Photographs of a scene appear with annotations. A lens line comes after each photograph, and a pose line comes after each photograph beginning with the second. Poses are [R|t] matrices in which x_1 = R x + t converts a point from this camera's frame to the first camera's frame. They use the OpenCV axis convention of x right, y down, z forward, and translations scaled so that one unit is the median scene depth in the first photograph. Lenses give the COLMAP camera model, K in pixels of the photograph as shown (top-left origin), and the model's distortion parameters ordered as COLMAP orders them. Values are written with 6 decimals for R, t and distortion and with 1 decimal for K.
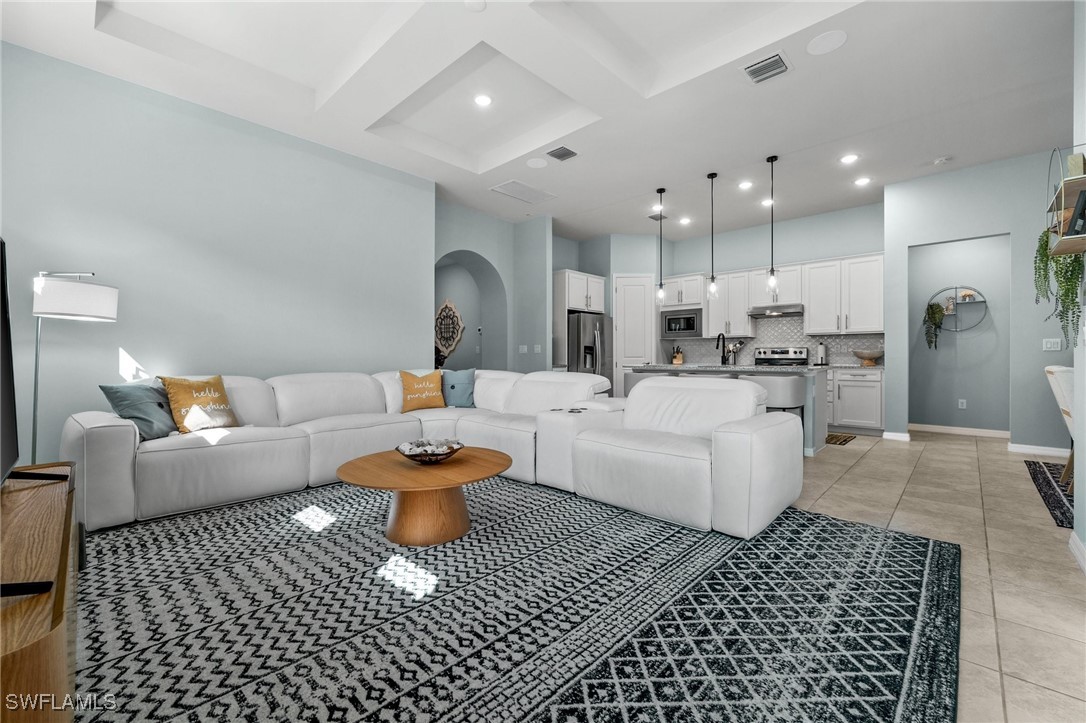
lens RADIAL K [[452.2, 0, 542.5], [0, 452.2, 356.4], [0, 0, 1]] dist [0.001005, -0.000080]
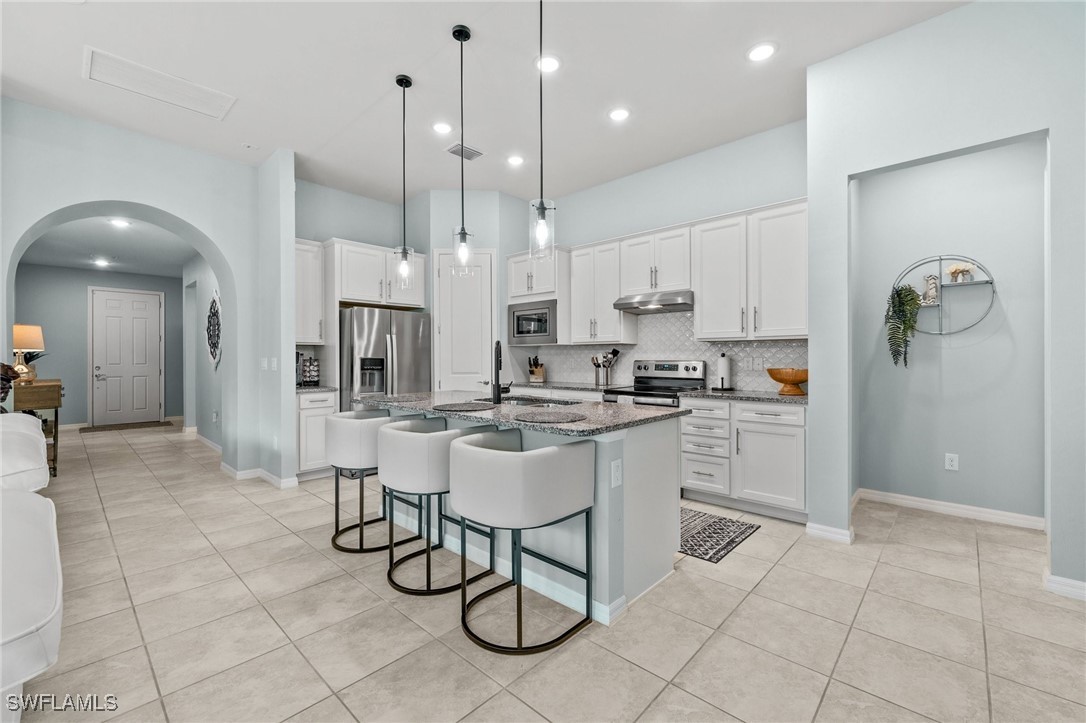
lens RADIAL K [[452.2, 0, 541.2], [0, 452.2, 354.9], [0, 0, 1]] dist [0.001005, -0.000080]
pose [[0.999988, -0.002940, 0.003895, 0.504891], [0.002956, 0.999986, -0.004273, -0.036139], [-0.003882, 0.004285, 0.999983, 0.533945]]
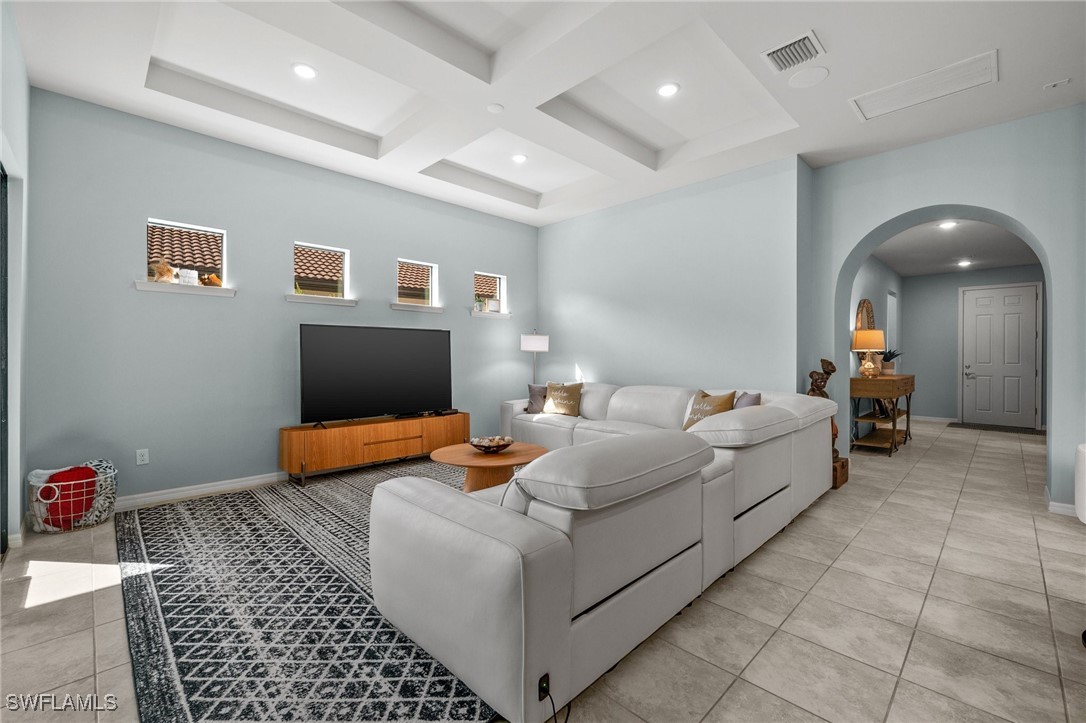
lens RADIAL K [[452.2, 0, 541.4], [0, 452.2, 363.4], [0, 0, 1]] dist [0.001005, -0.000080]
pose [[-0.030179, 0.015590, -0.999423, 0.639880], [0.000037, 0.999878, 0.015596, -0.038535], [0.999545, 0.000434, -0.030176, 0.655830]]
